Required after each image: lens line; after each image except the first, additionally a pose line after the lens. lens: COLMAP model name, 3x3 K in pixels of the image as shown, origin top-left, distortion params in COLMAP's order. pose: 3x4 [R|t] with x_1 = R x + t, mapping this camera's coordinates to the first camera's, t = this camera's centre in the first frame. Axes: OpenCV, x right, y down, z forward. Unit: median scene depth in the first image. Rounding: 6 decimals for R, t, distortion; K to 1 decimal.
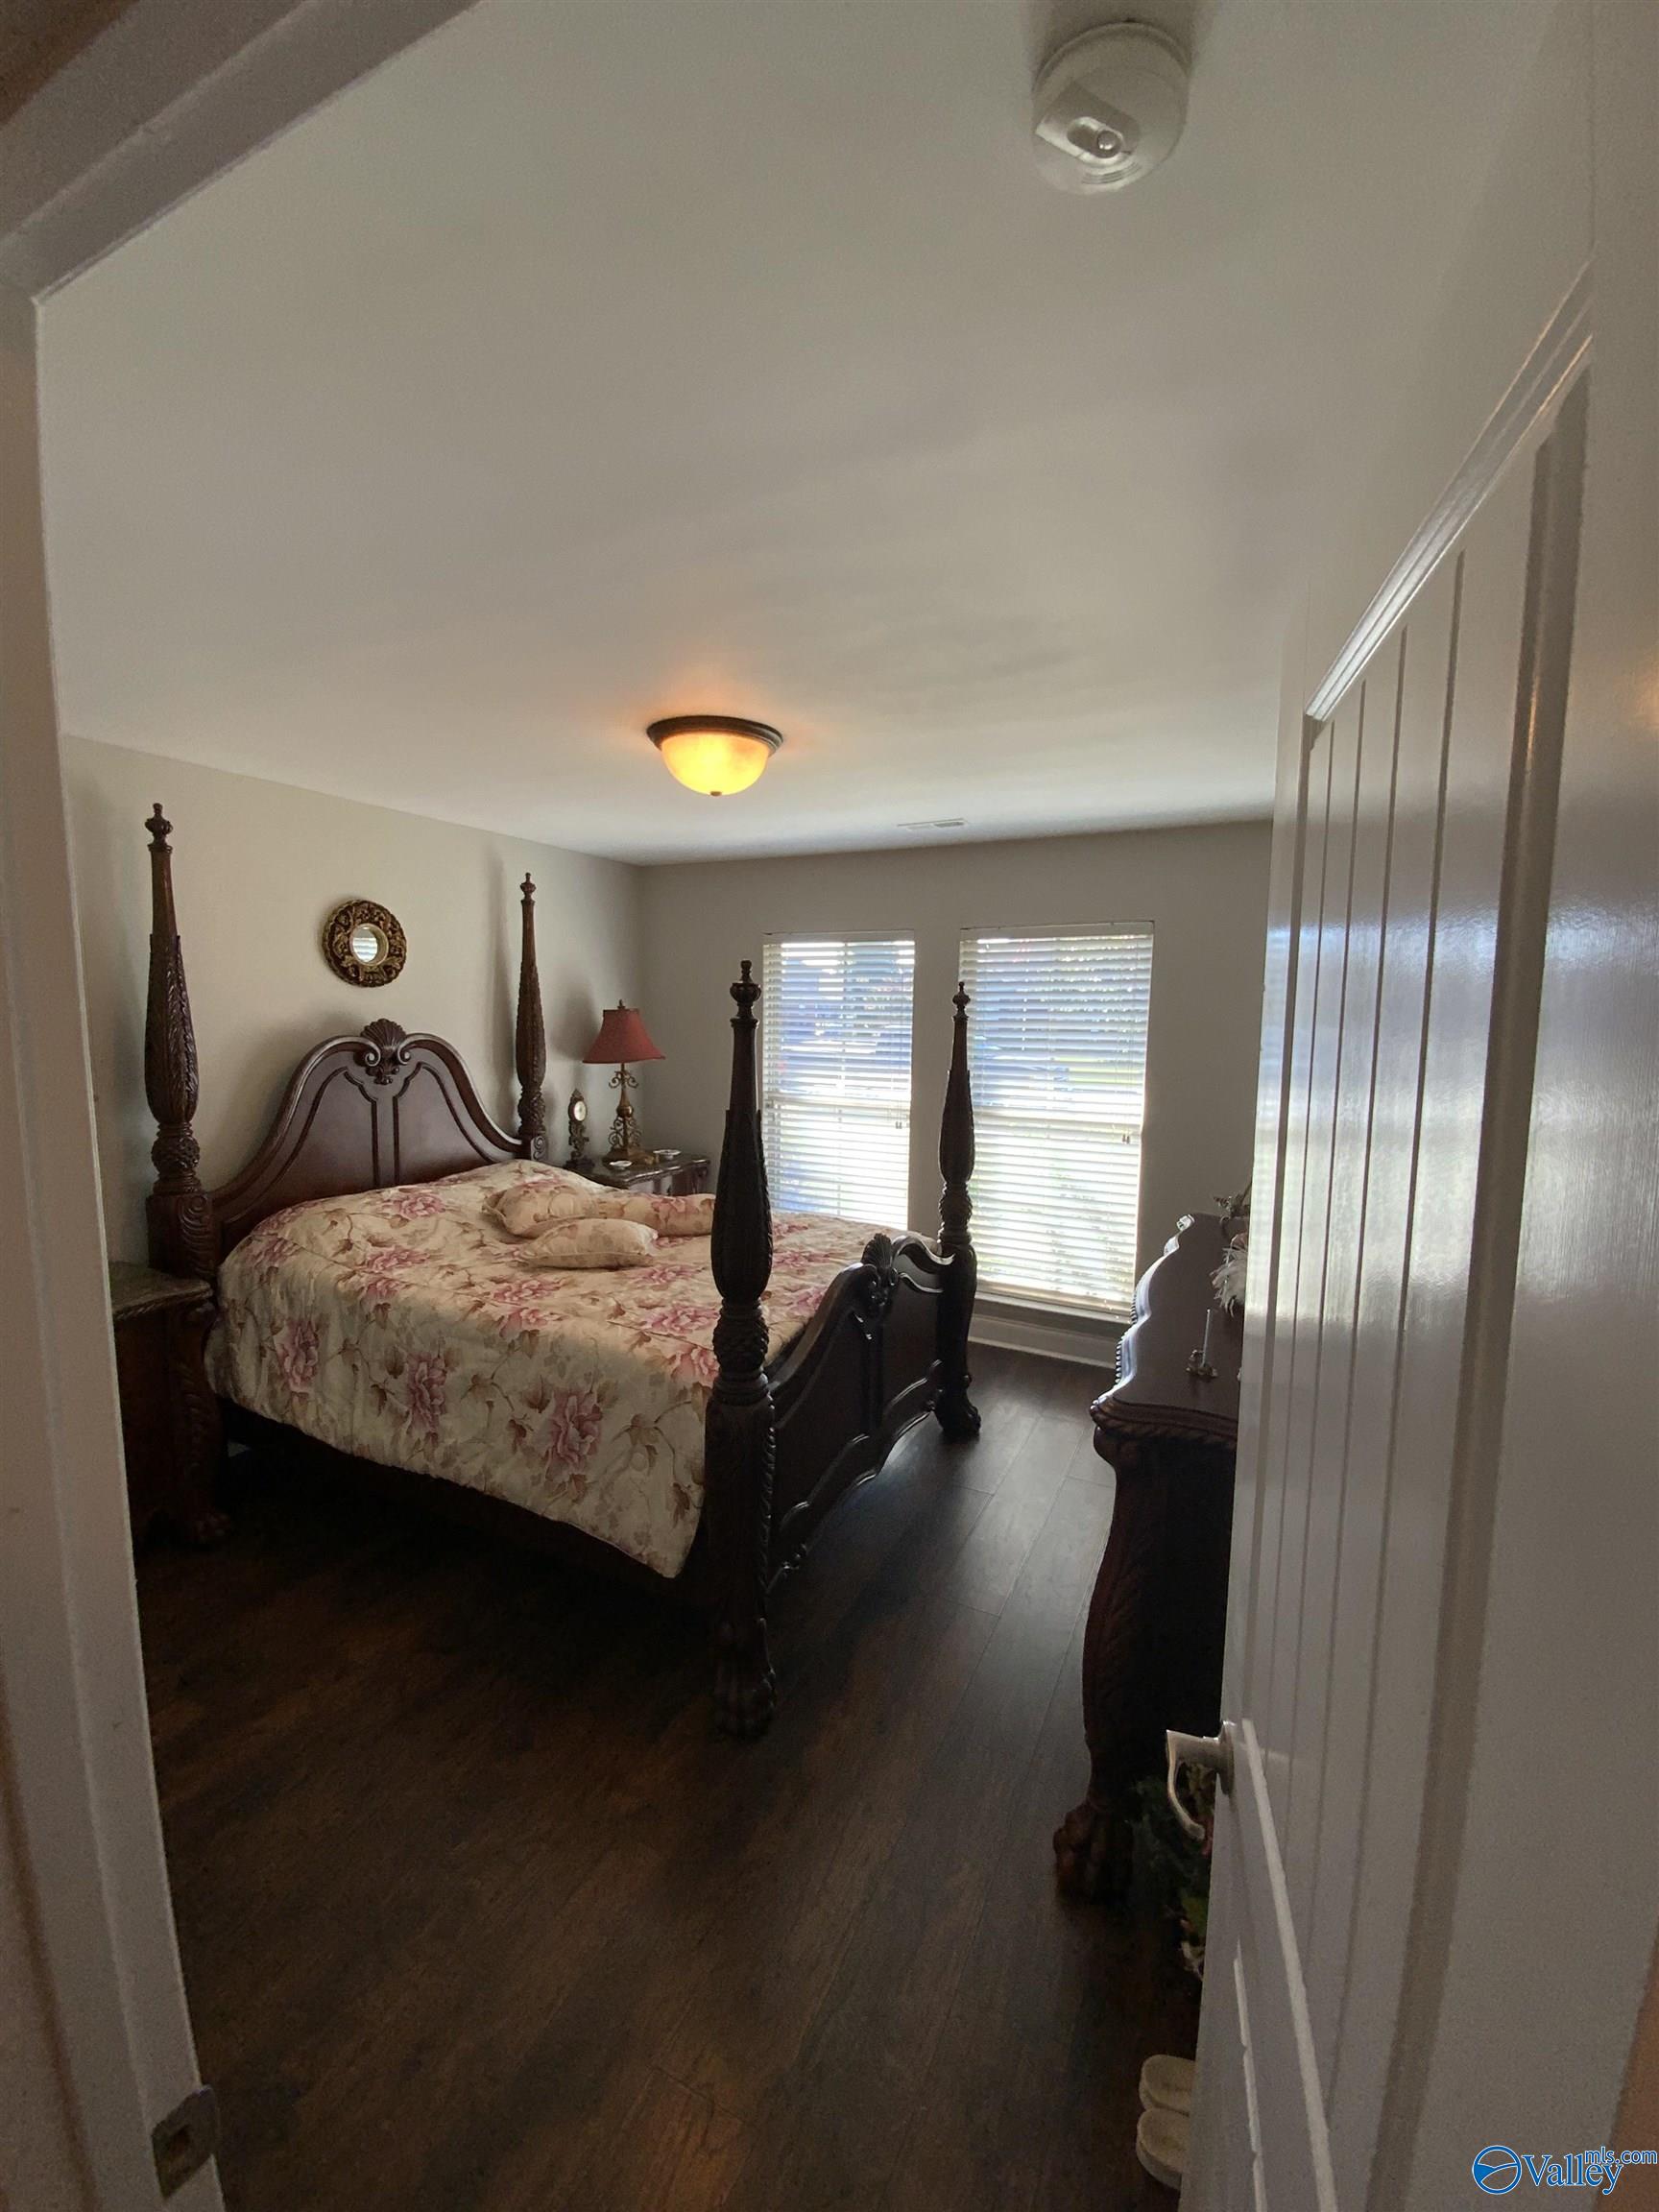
lens RADIAL K [[895.8, 0, 829.5], [0, 895.8, 1106.0], [0, 0, 1]] dist [0.012055, -0.015349]
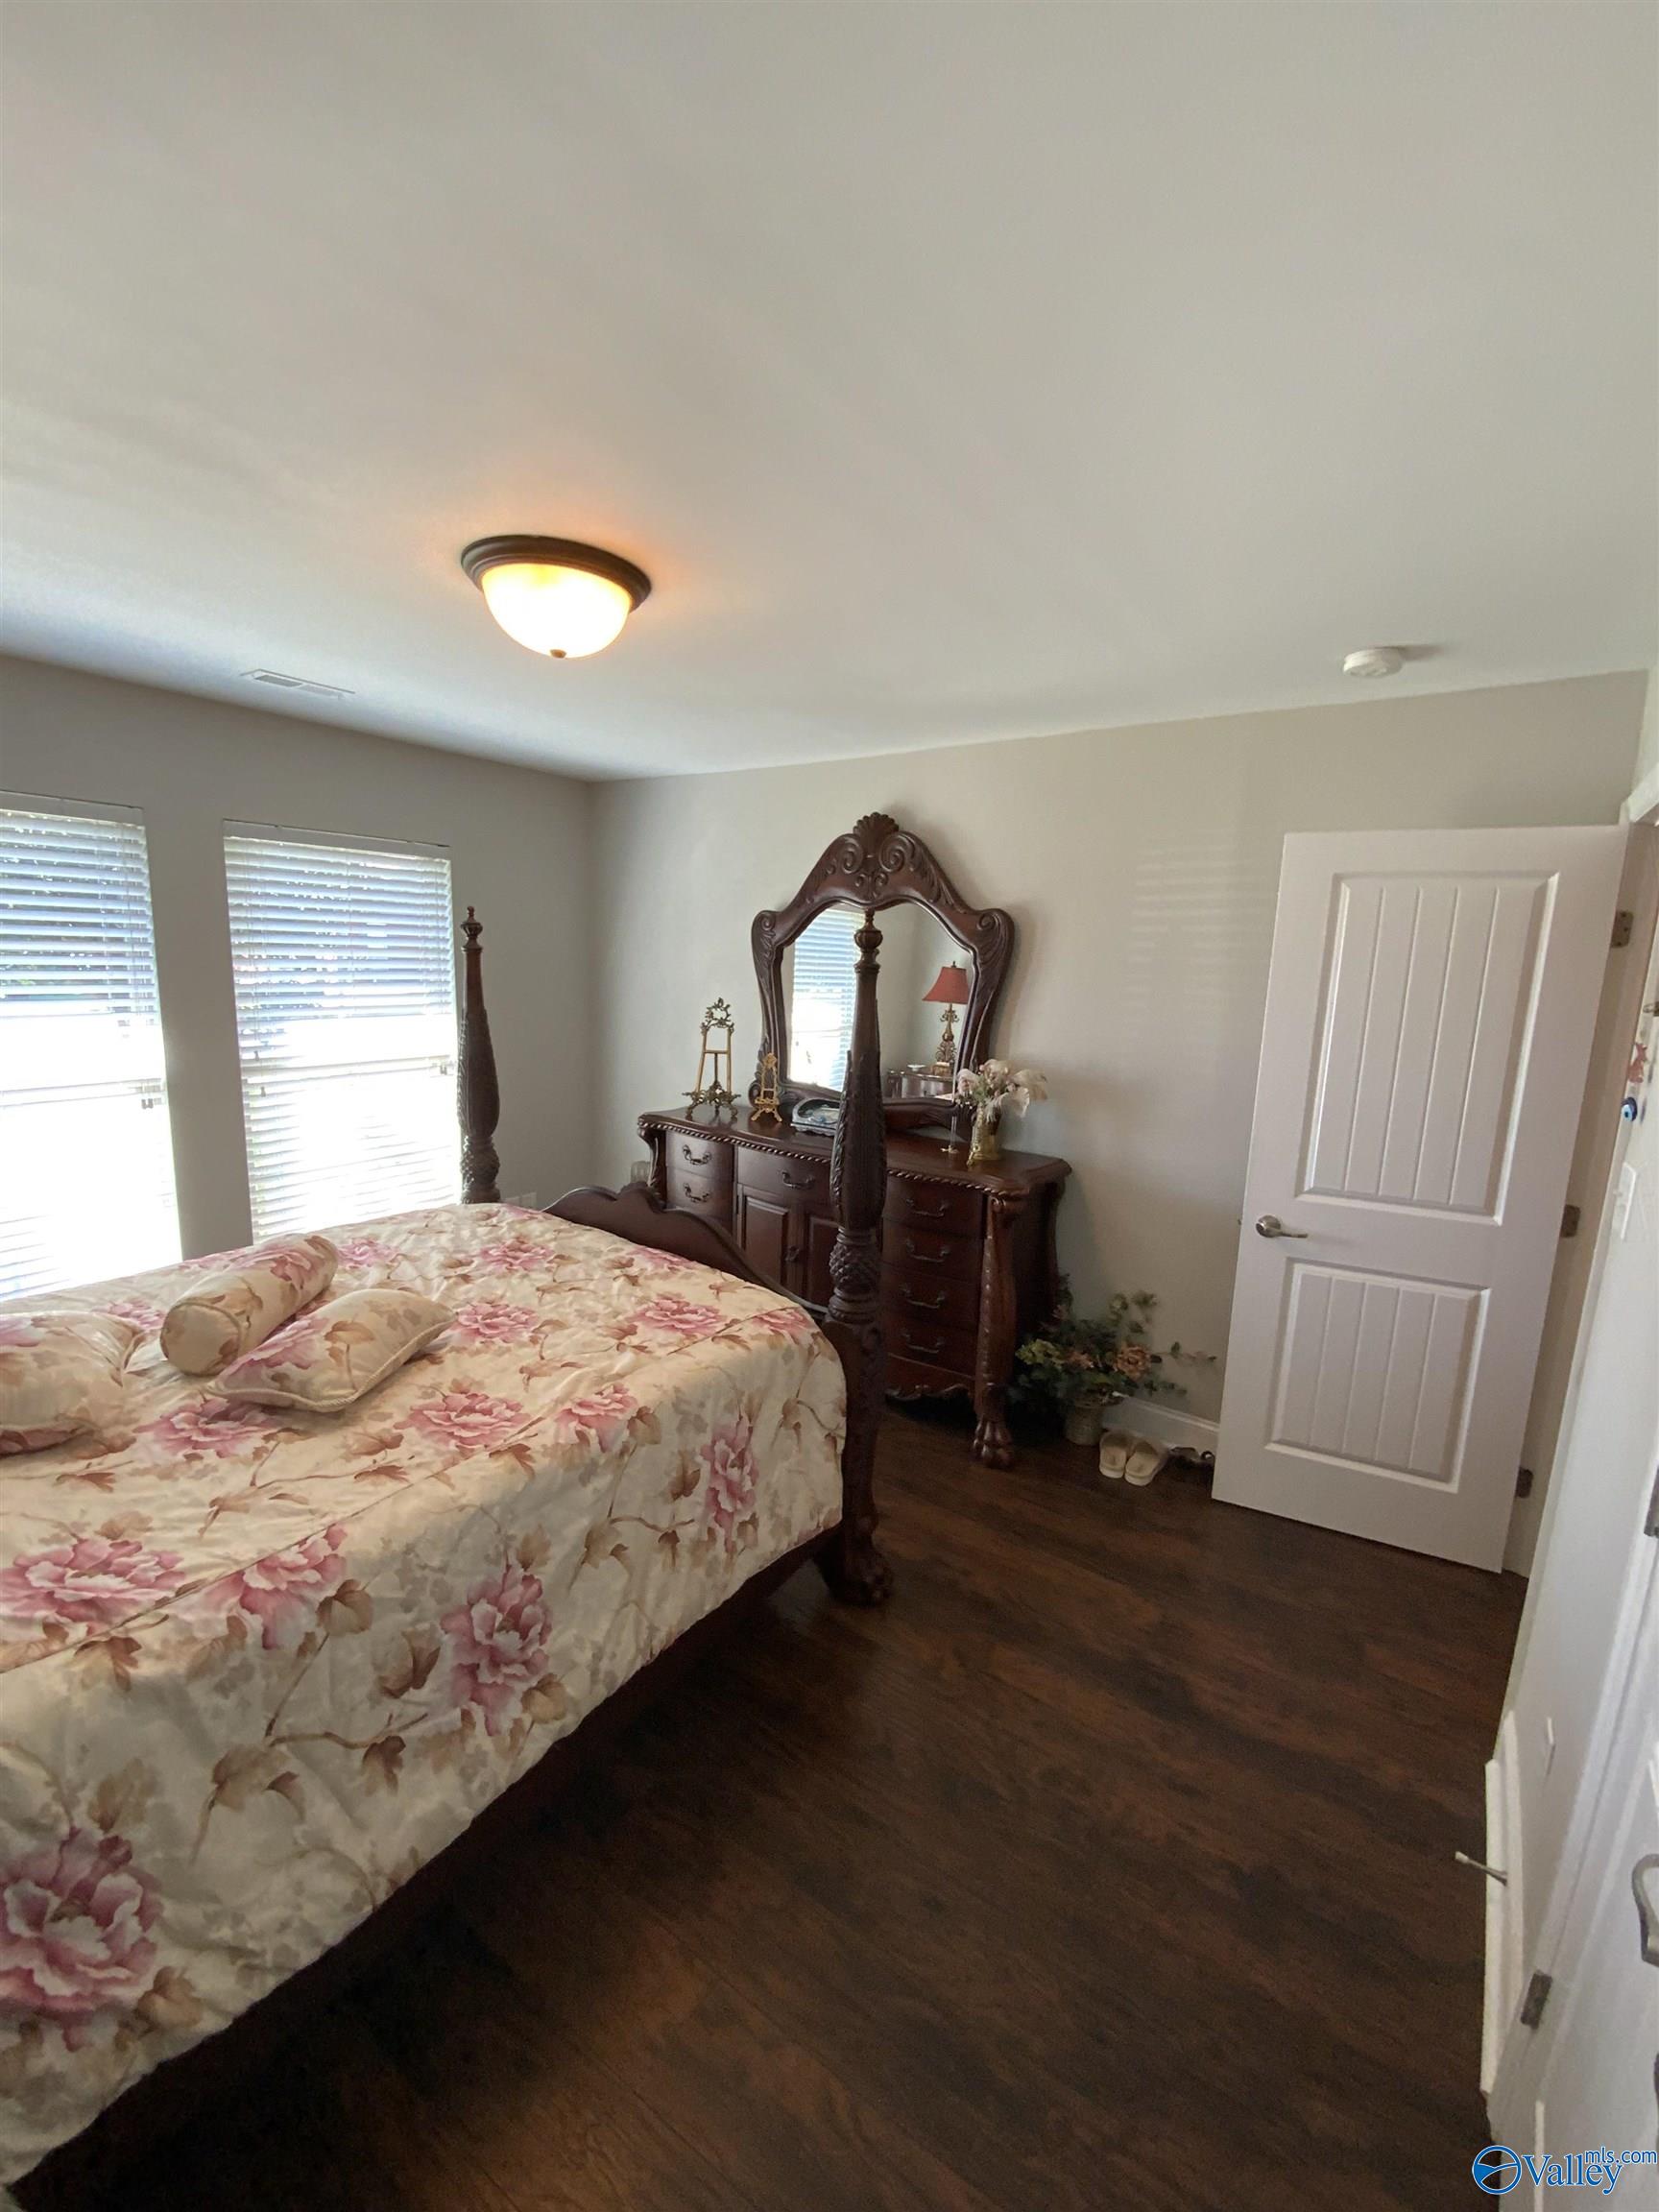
lens RADIAL K [[895.8, 0, 829.5], [0, 895.8, 1106.0], [0, 0, 1]] dist [0.012055, -0.015349]
pose [[0.158579, -0.183206, 0.970200, -0.875615], [0.085089, 0.981514, 0.171435, -0.088886], [-0.983673, 0.055368, 0.171236, 0.658816]]
